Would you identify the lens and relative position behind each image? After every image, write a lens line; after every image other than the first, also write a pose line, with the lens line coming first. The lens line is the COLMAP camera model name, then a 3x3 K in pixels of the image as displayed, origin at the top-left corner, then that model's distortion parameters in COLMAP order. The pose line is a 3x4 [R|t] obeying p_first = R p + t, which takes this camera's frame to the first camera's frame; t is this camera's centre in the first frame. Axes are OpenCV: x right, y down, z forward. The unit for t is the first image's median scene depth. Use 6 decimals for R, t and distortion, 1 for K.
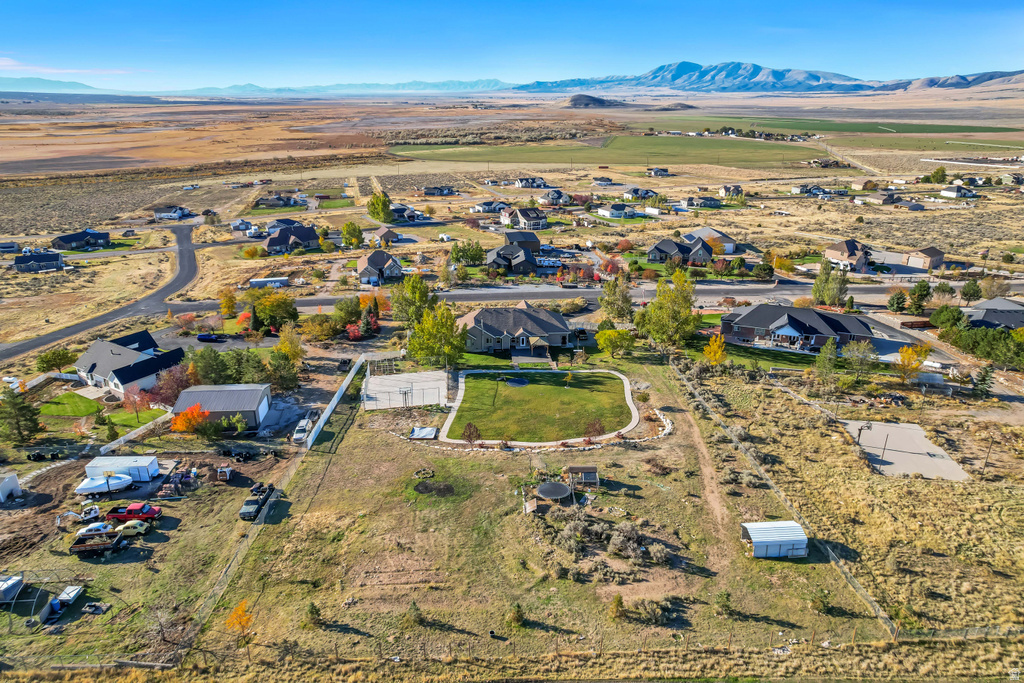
lens RADIAL K [[652.0, 0, 518.5], [0, 652.0, 342.3], [0, 0, 1]] dist [-0.071038, 0.065530]
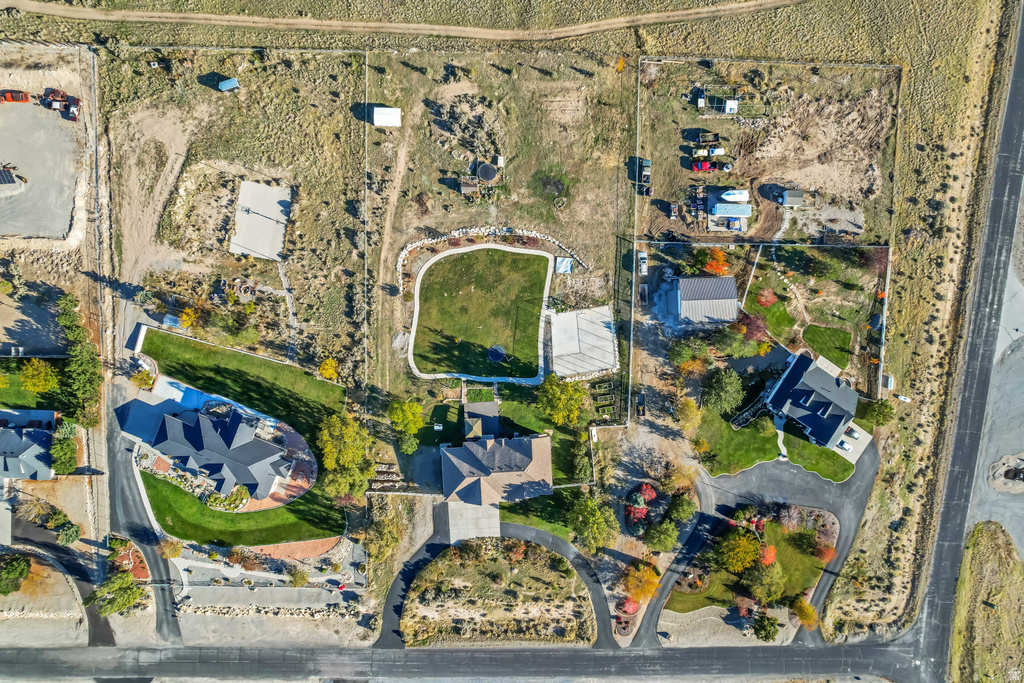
lens RADIAL K [[665.5, 0, 513.1], [0, 665.5, 331.1], [0, 0, 1]] dist [-0.047753, 0.002141]
pose [[-0.998028, -0.058531, -0.022675, -0.000297], [-0.000142, -0.359129, 0.933288, -0.354089], [-0.062770, 0.931451, 0.358412, 0.155066]]
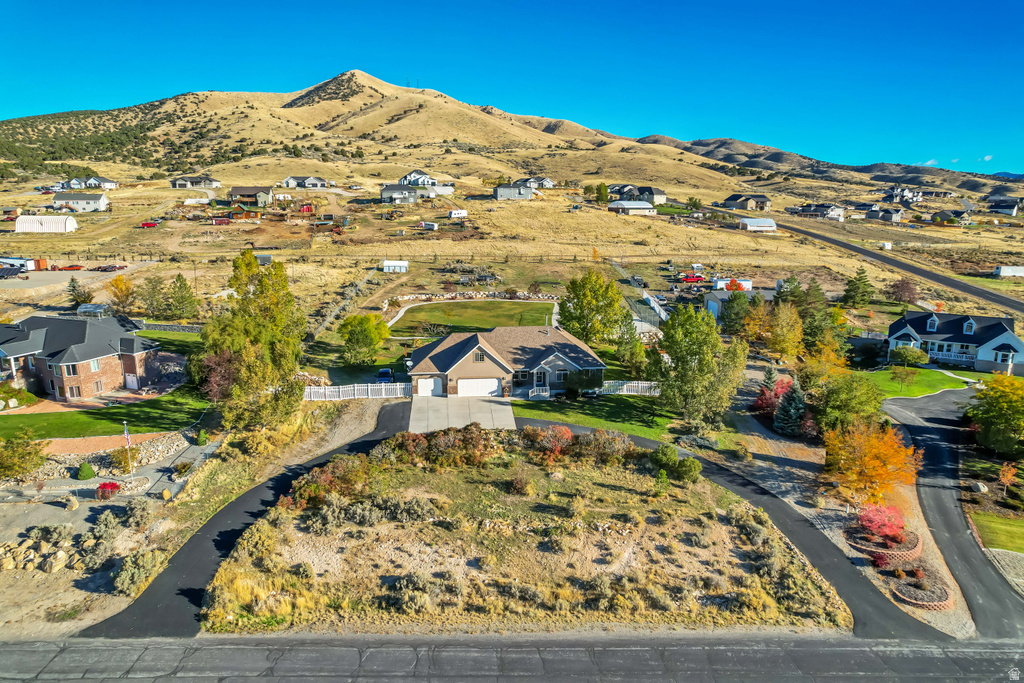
lens RADIAL K [[652.0, 0, 516.9], [0, 652.0, 338.3], [0, 0, 1]] dist [-0.071038, 0.065530]
pose [[-0.999923, -0.011736, 0.003937, -0.009912], [-0.007646, 0.835672, 0.549176, -0.141496], [-0.009735, 0.549103, -0.835698, 0.565606]]
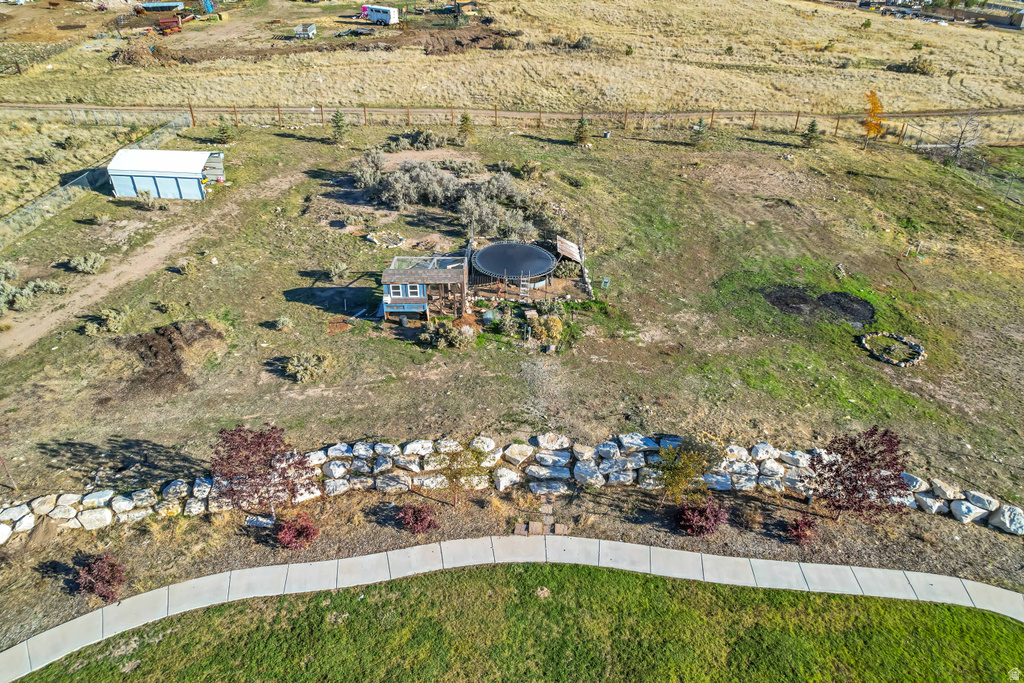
lens RADIAL K [[652.0, 0, 517.3], [0, 652.0, 342.5], [0, 0, 1]] dist [-0.071038, 0.065530]
pose [[-0.999192, -0.033553, 0.022144, 0.008668], [-0.004648, 0.643545, 0.765395, -0.010954], [-0.039932, 0.764673, -0.643180, 0.272800]]
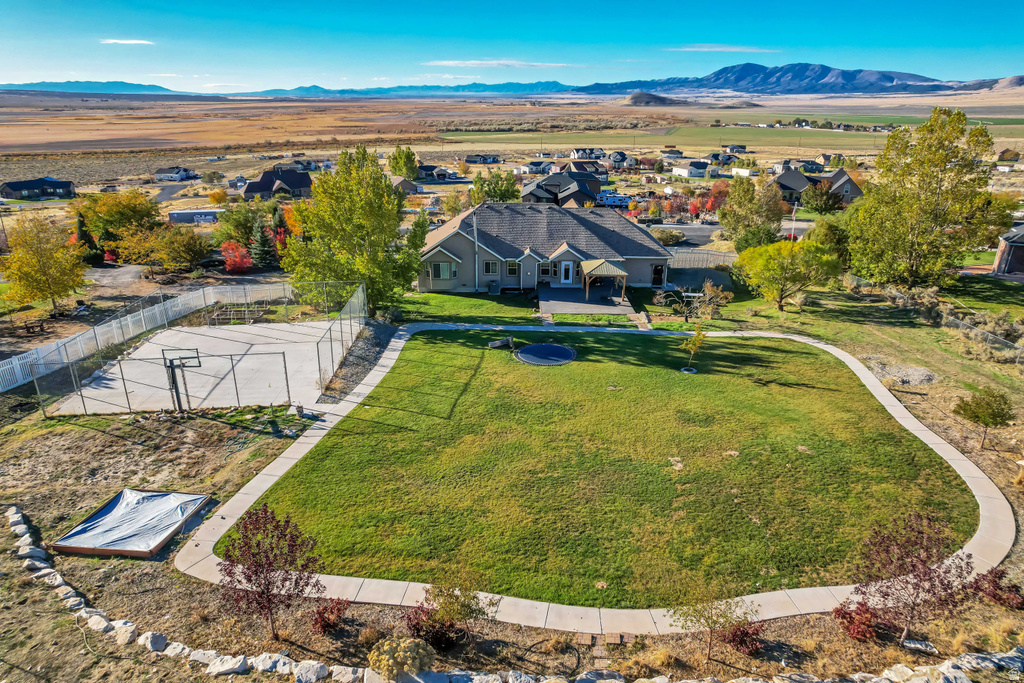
lens RADIAL K [[652.0, 0, 517.3], [0, 652.0, 342.6], [0, 0, 1]] dist [-0.071038, 0.065530]
pose [[0.996216, 0.030301, -0.081453, 0.003885], [-0.030551, 0.999532, -0.001822, 0.017684], [0.081359, 0.004303, 0.996676, 0.200609]]
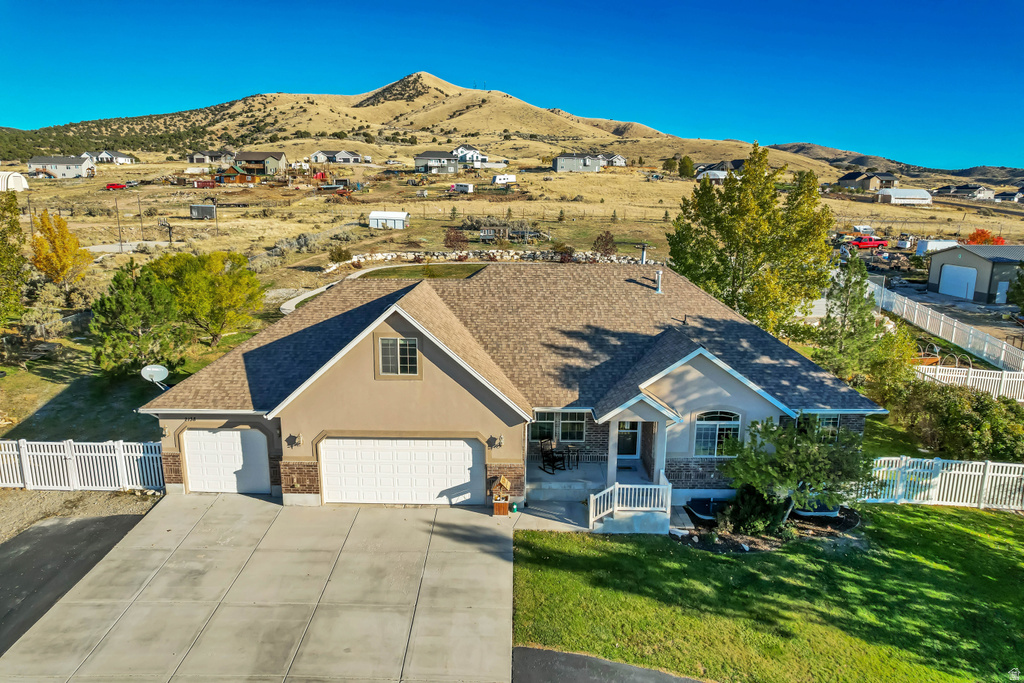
lens RADIAL K [[652.0, 0, 516.8], [0, 652.0, 341.7], [0, 0, 1]] dist [-0.071038, 0.065530]
pose [[-0.994298, -0.037880, 0.099681, -0.012034], [0.022366, 0.839907, 0.542270, -0.051070], [-0.104264, 0.541407, -0.834271, 0.436787]]
